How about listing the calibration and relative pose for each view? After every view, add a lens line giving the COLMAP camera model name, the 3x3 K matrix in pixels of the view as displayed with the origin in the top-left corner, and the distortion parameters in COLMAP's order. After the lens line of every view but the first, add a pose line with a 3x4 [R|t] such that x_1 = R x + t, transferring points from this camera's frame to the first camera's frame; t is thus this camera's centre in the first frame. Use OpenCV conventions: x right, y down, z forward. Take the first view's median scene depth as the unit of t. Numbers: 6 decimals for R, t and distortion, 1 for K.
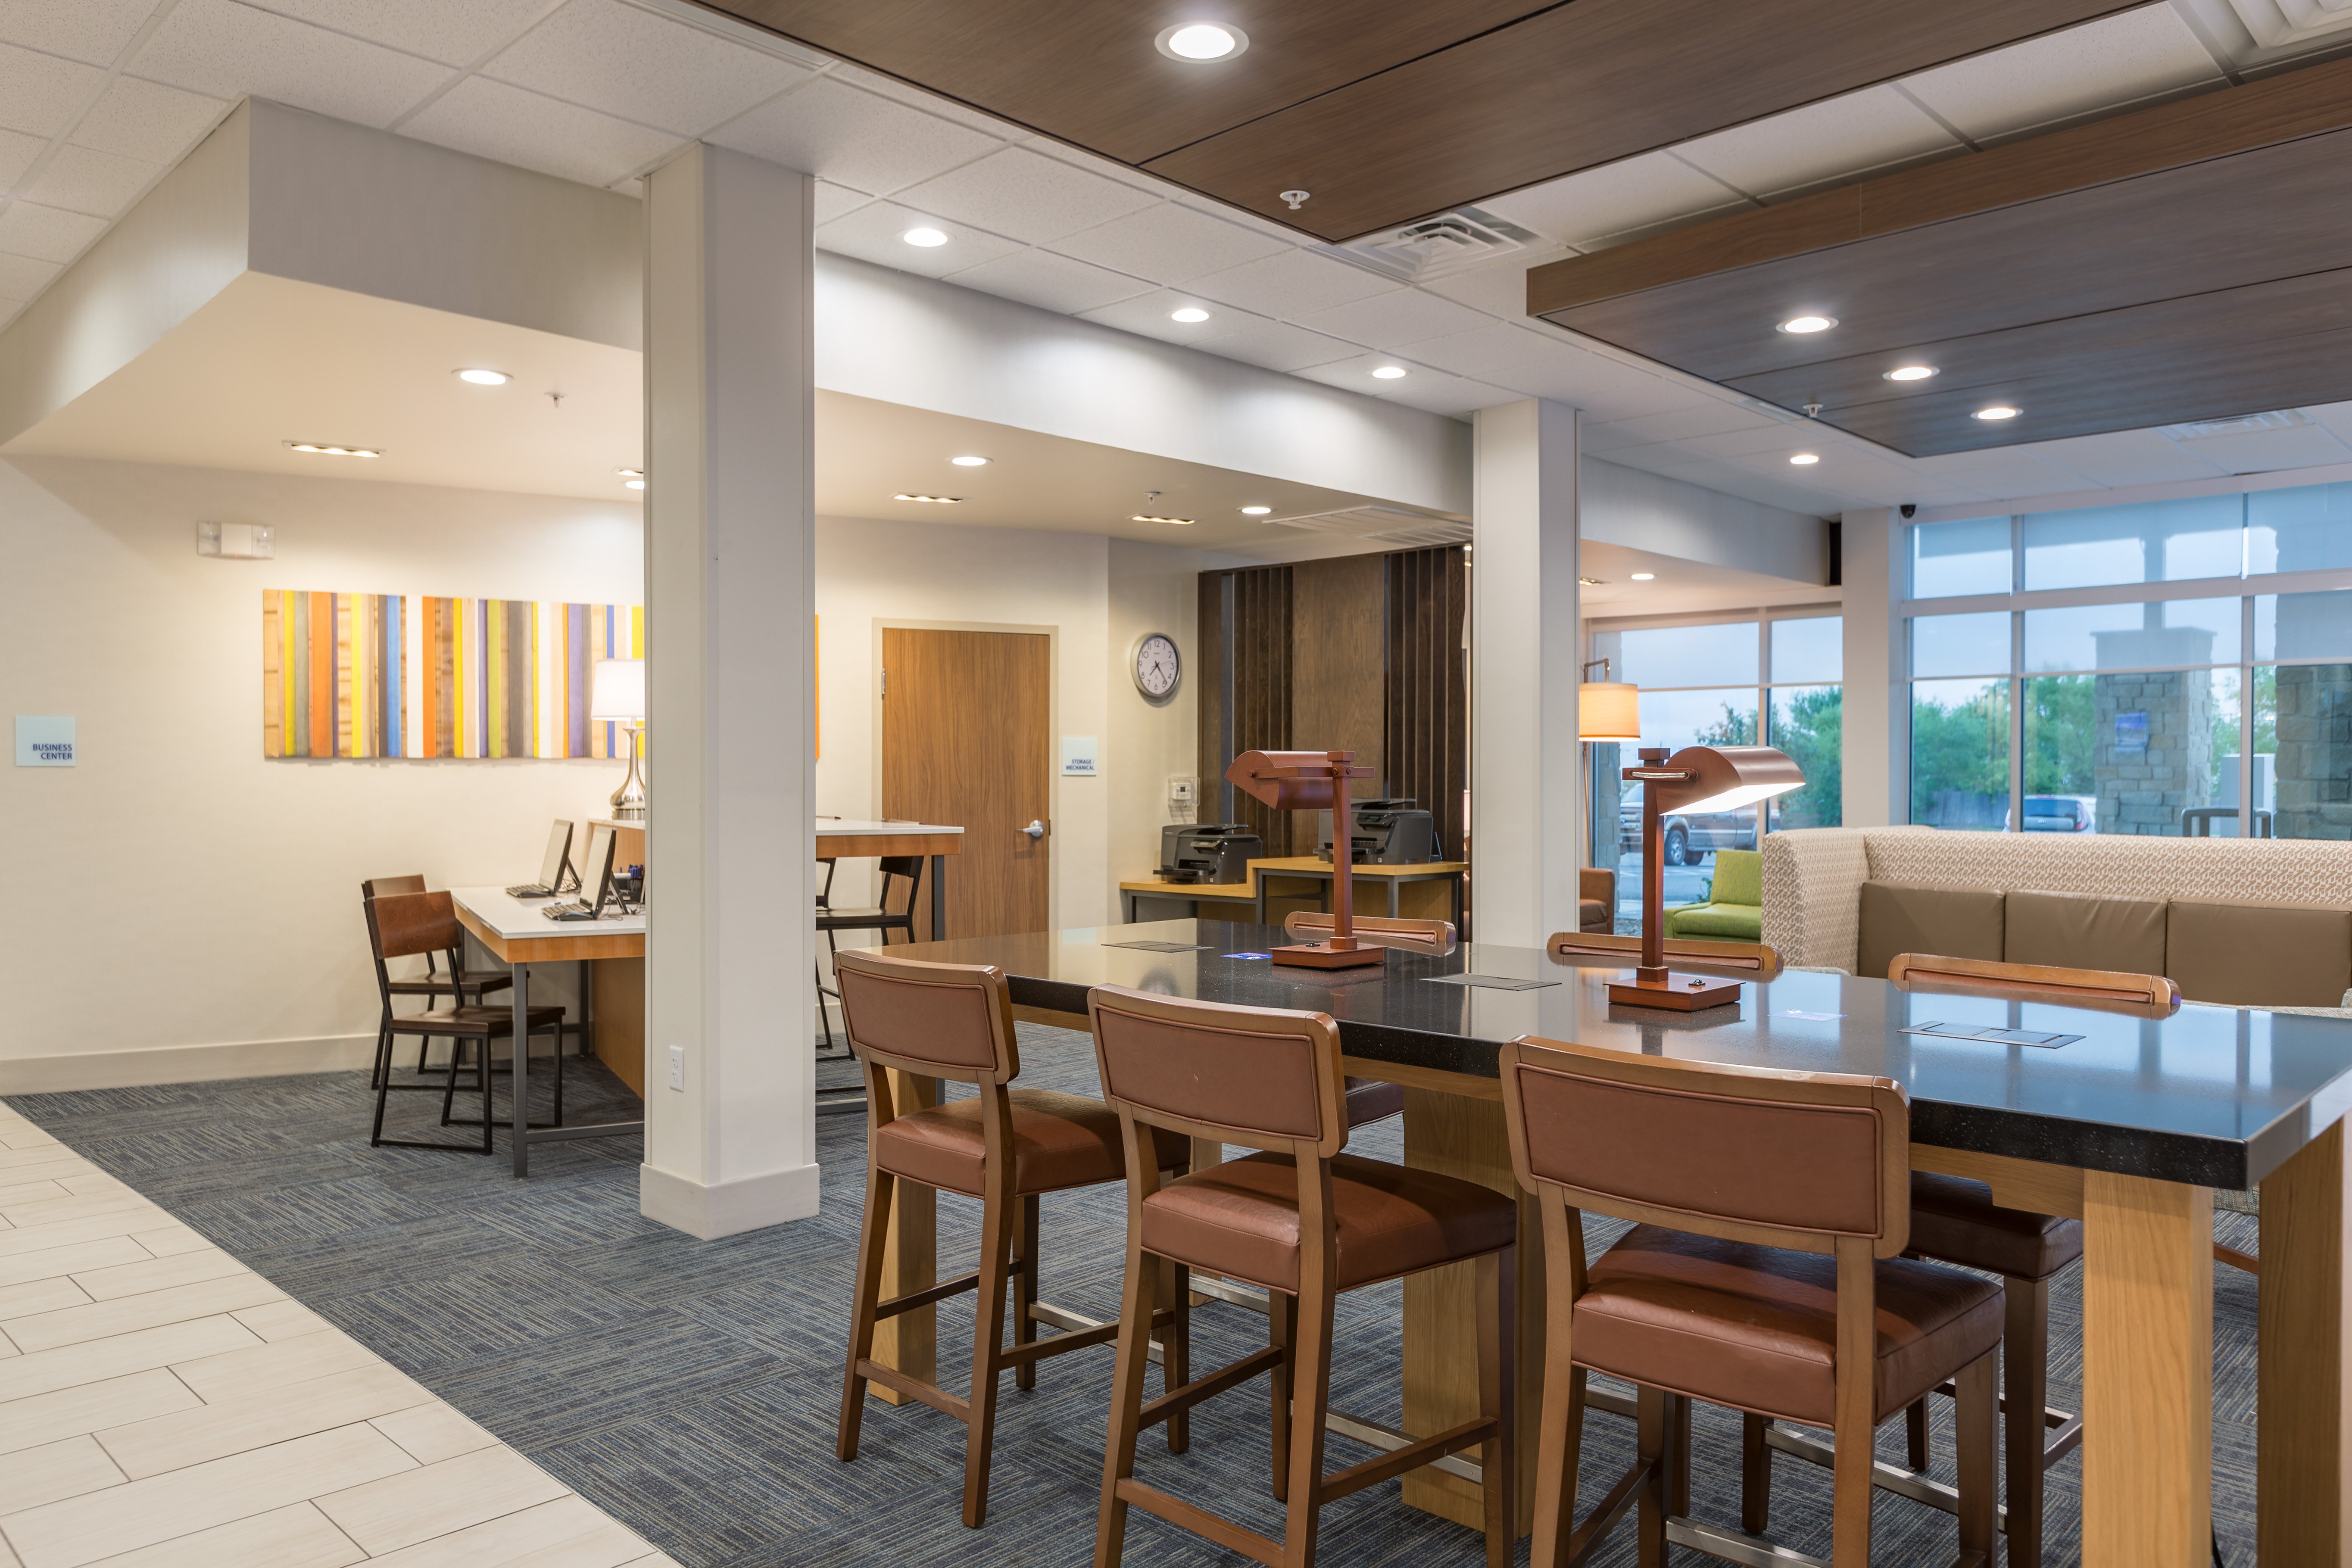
lens RADIAL K [[1662.7, 0, 1170.6], [0, 1662.7, 781.3], [0, 0, 1]] dist [-0.003601, -0.000914]
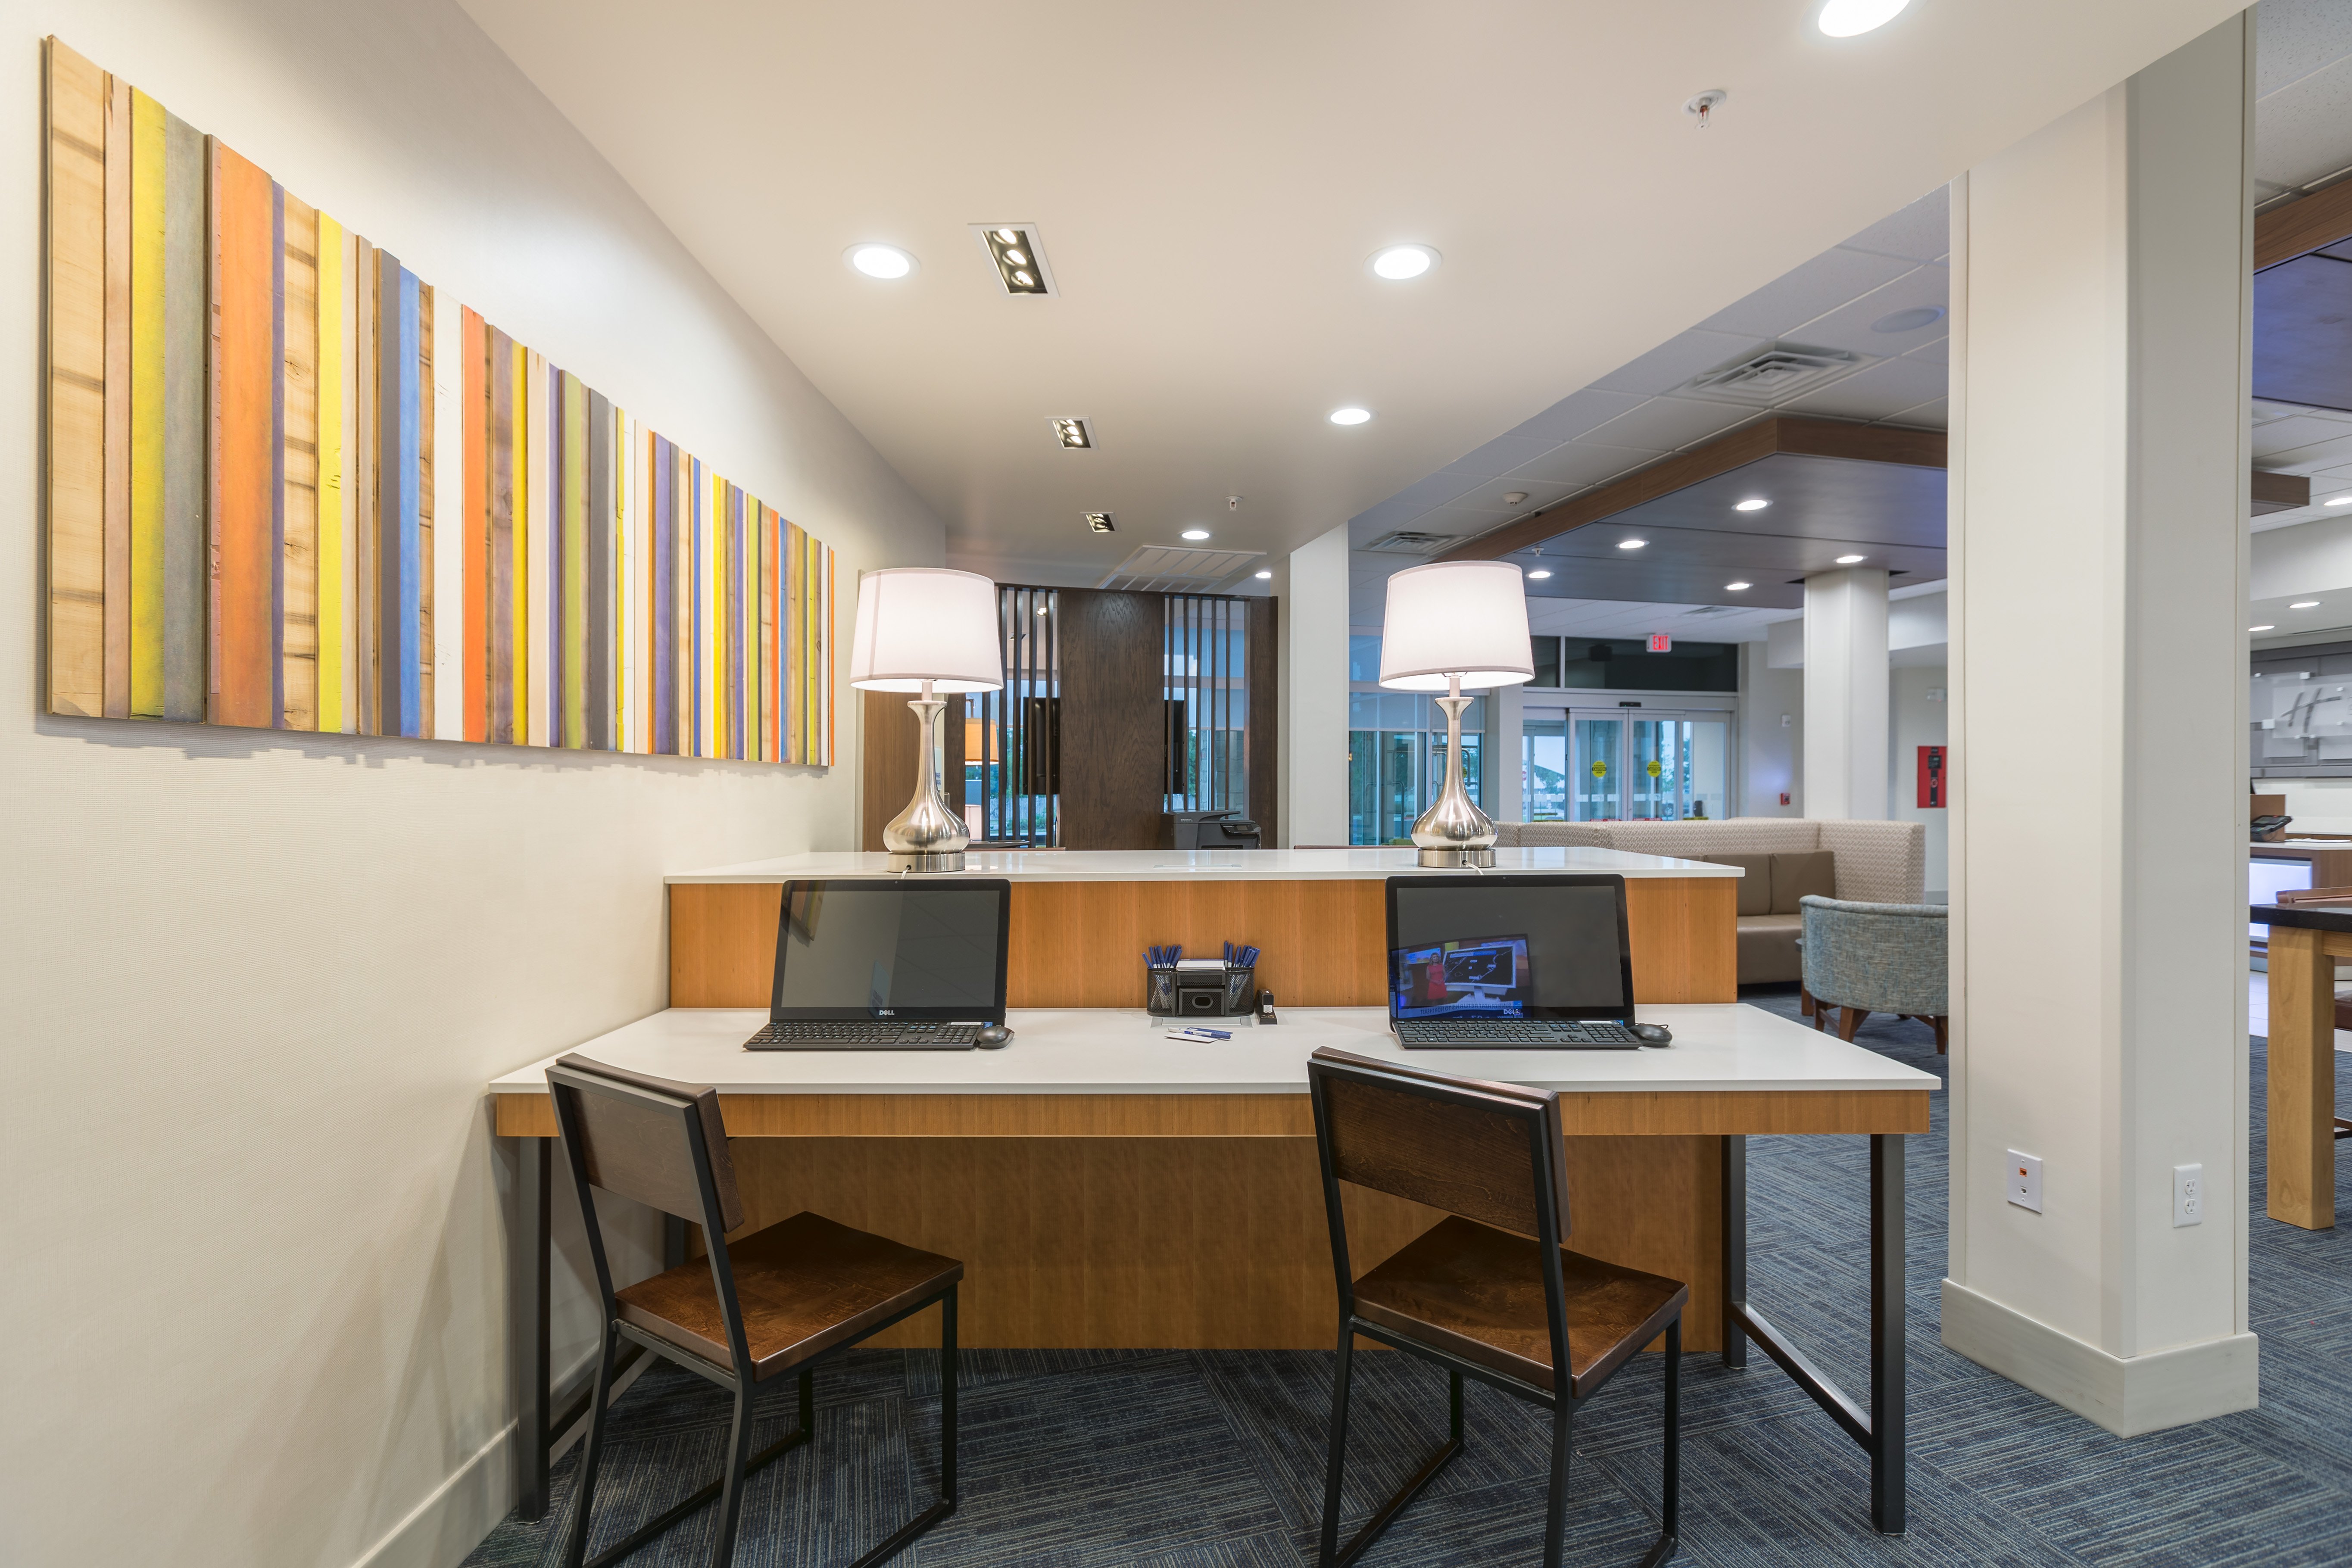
lens RADIAL K [[1059.9, 0, 1167.2], [0, 1059.9, 786.5], [0, 0, 1]] dist [0.005085, 0.000902]
pose [[0.475762, 0.000423, 0.879574, -0.594694], [0.010714, 0.999923, -0.006276, -0.001658], [-0.879509, 0.012410, 0.475720, 0.764885]]
